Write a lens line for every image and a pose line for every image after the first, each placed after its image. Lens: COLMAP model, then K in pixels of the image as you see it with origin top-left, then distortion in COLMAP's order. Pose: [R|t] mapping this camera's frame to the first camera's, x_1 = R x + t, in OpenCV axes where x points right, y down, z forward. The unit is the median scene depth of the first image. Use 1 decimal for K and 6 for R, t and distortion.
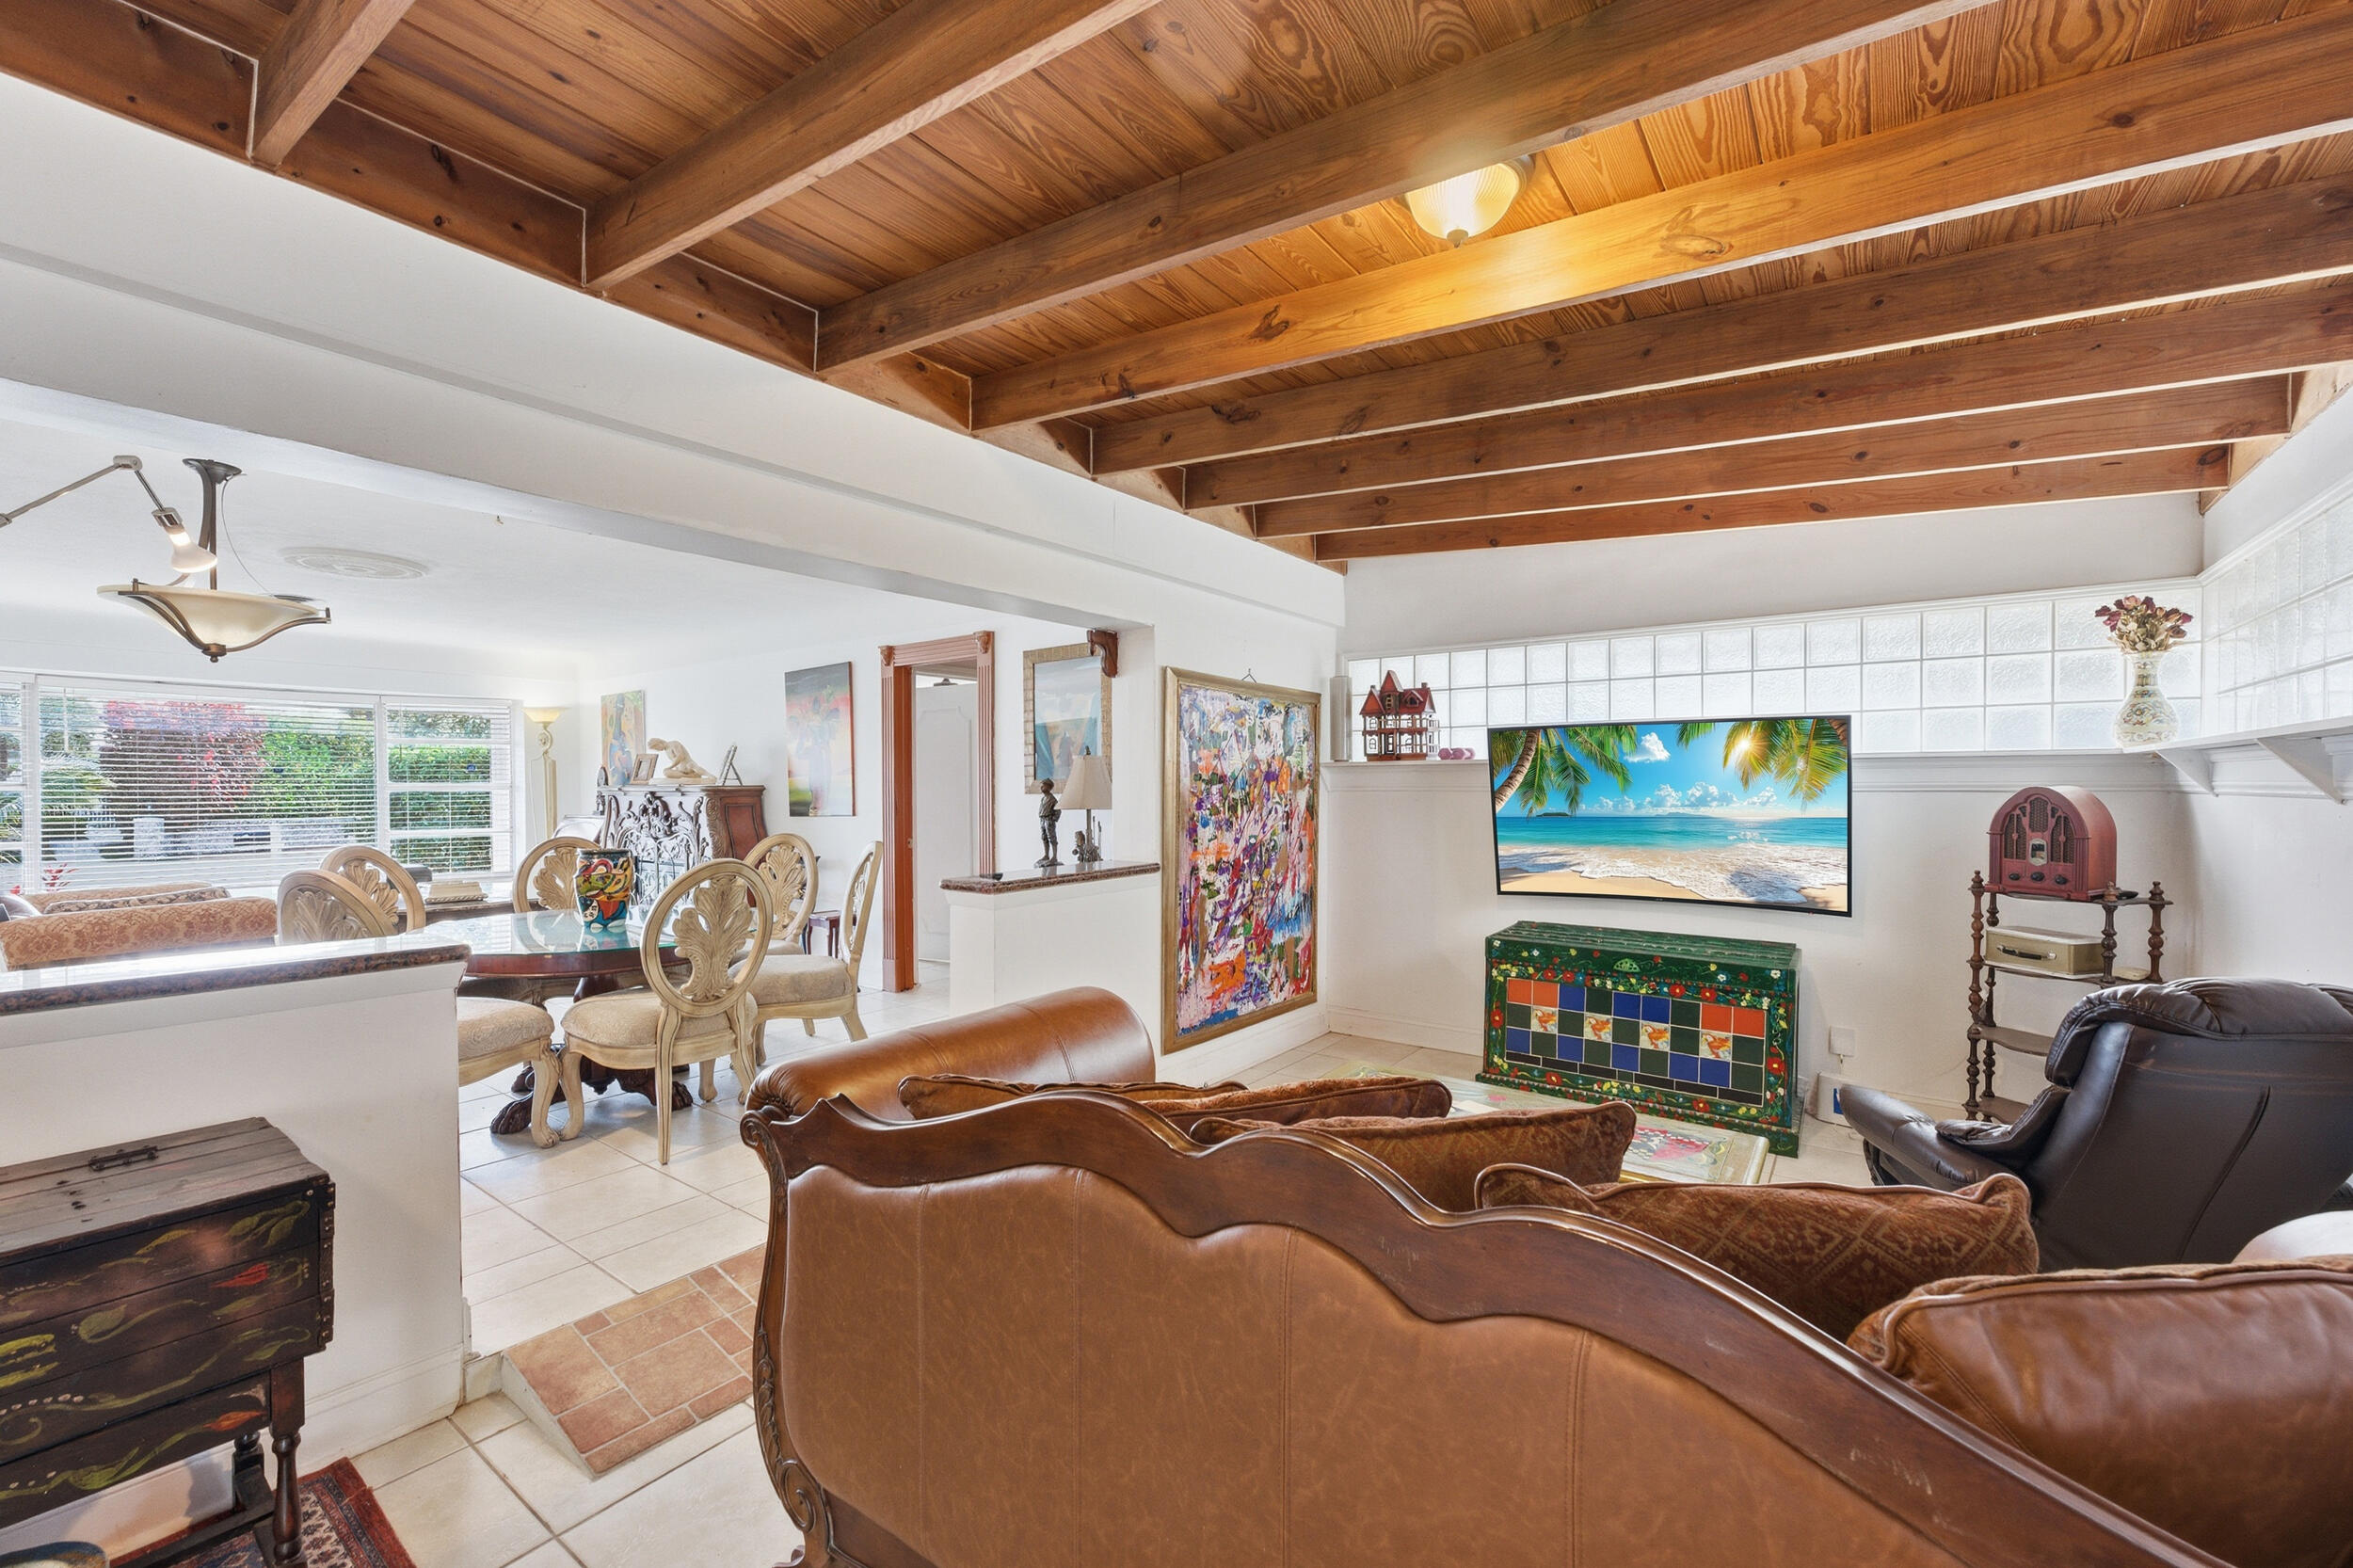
lens RADIAL K [[959.5, 0, 1176.7], [0, 959.5, 785.4], [0, 0, 1]] dist [-0.000711, -0.000122]
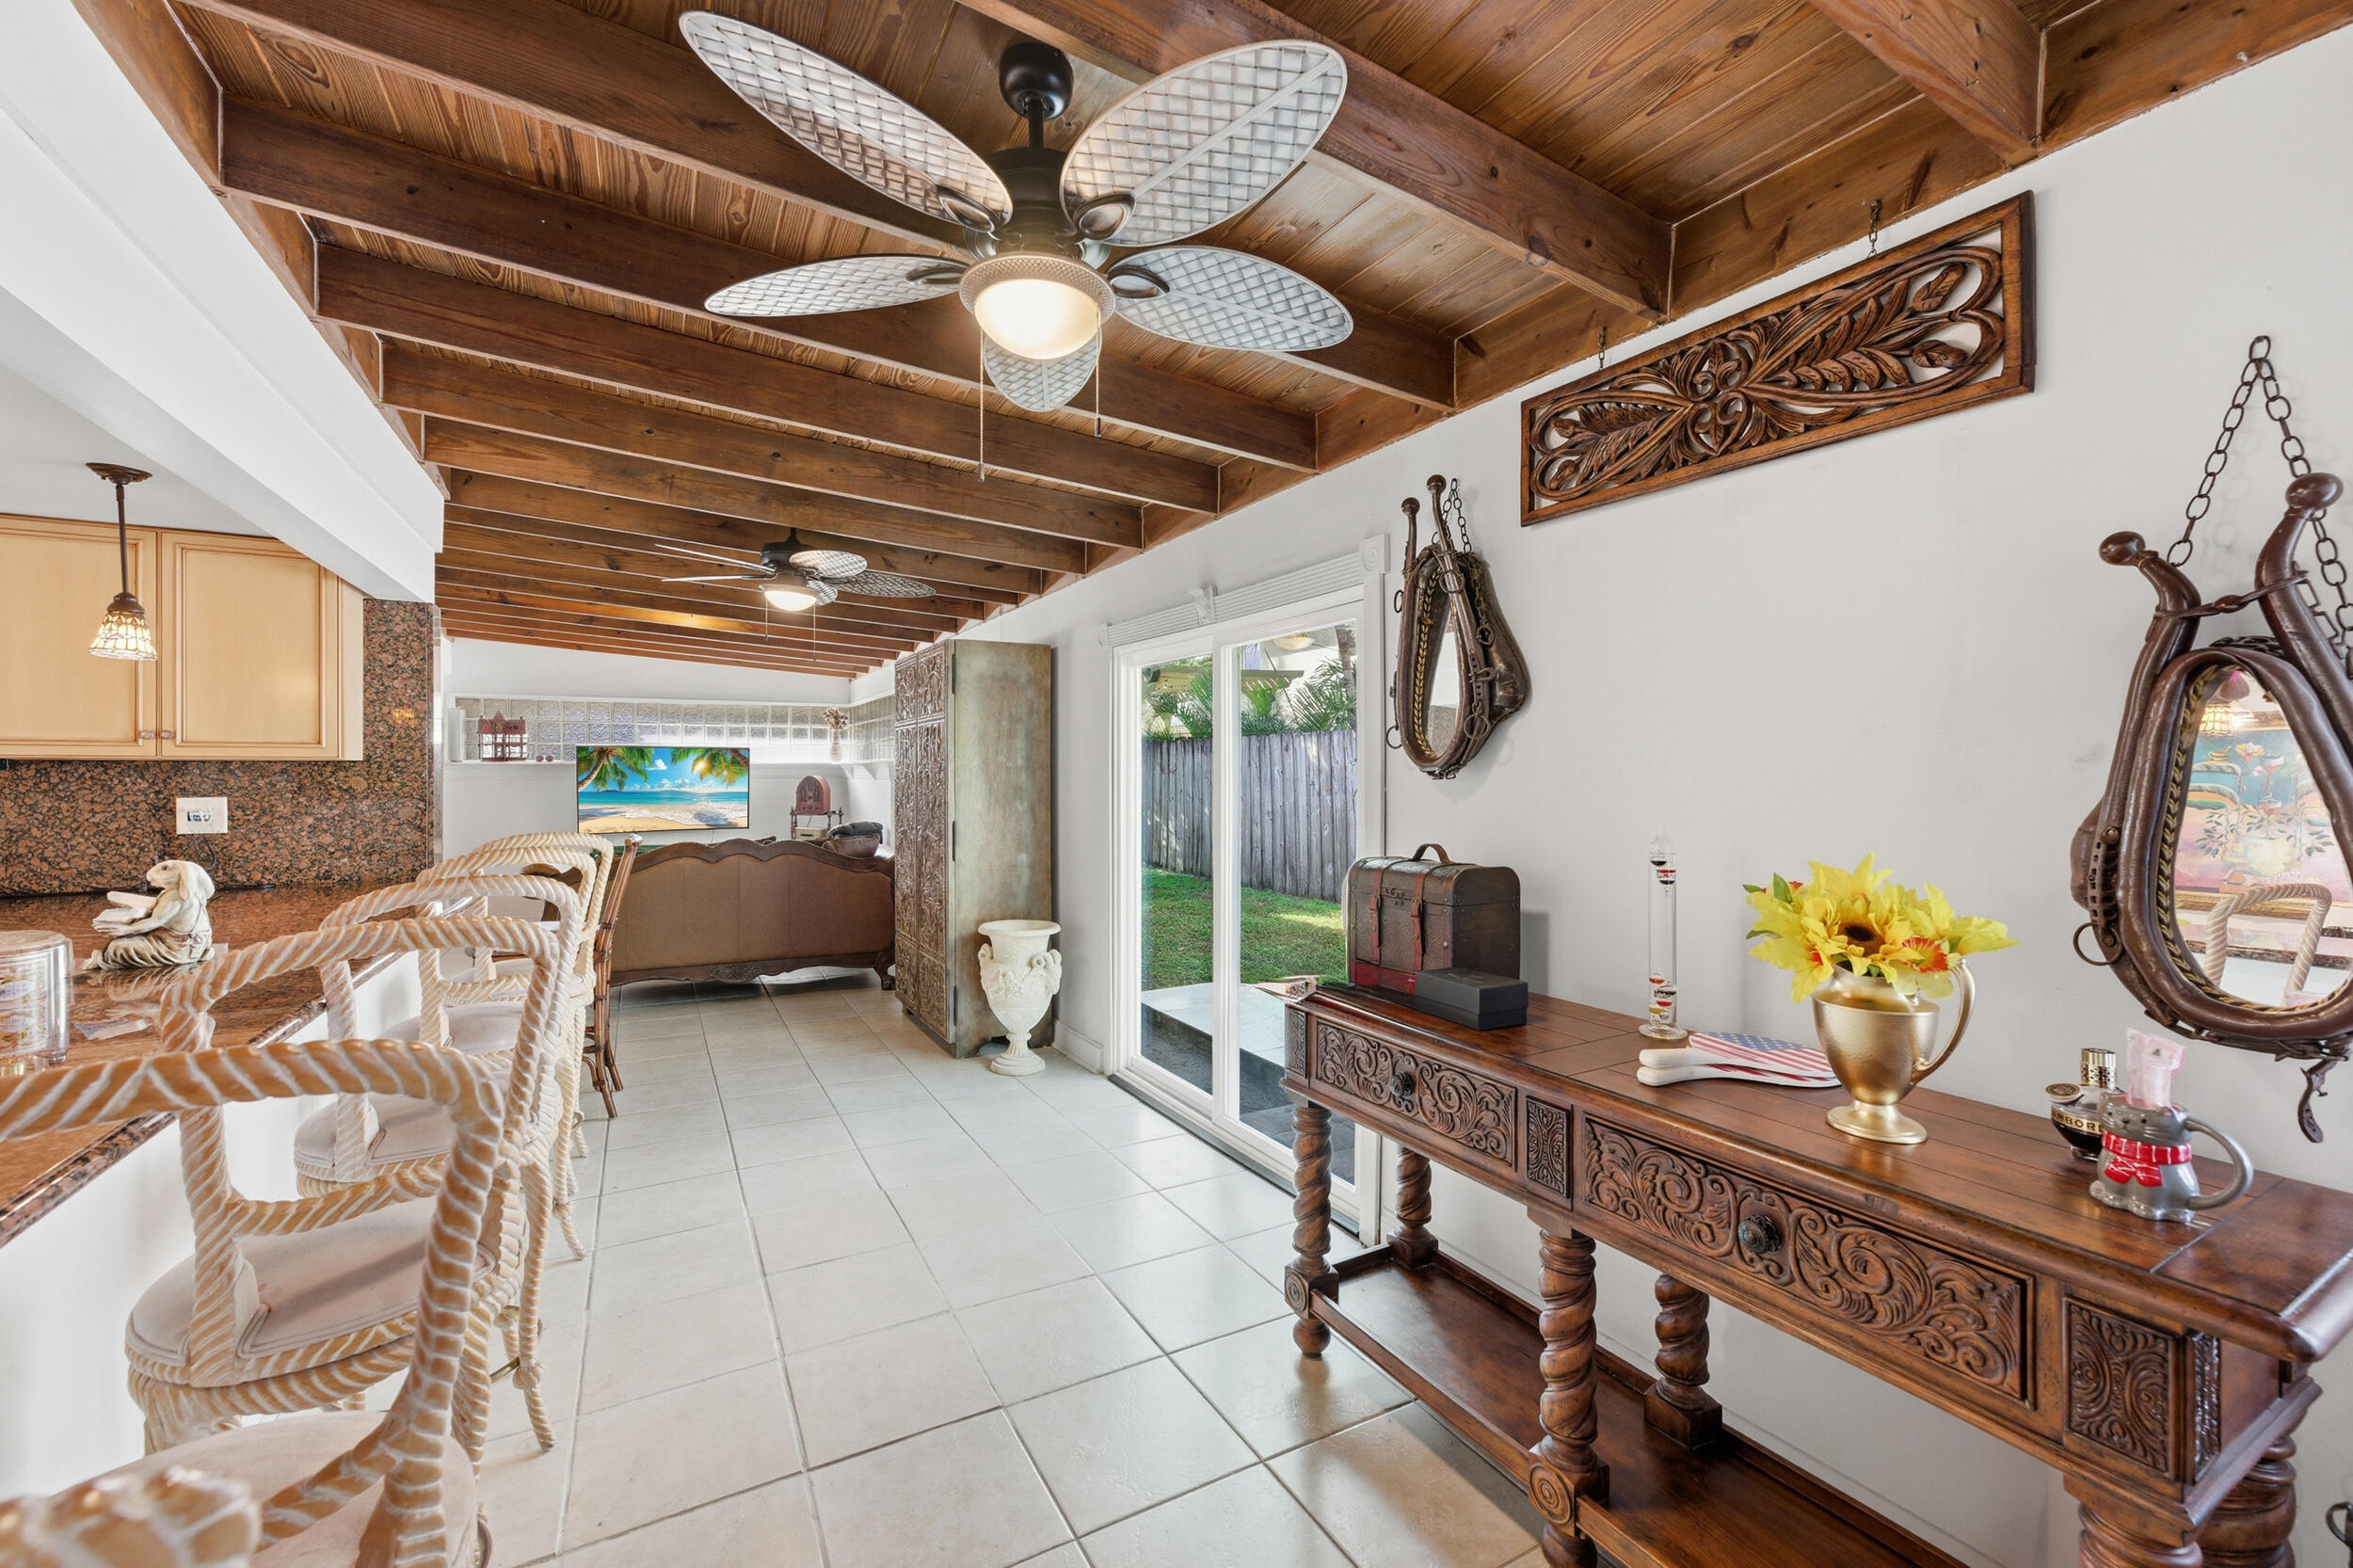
lens RADIAL K [[959.5, 0, 1176.3], [0, 959.5, 782.5], [0, 0, 1]] dist [-0.000711, -0.000122]
pose [[0.402525, 0.002930, 0.915404, -1.003251], [-0.002581, 0.999995, -0.002066, 0.014036], [-0.915405, -0.001531, 0.402531, -0.907036]]
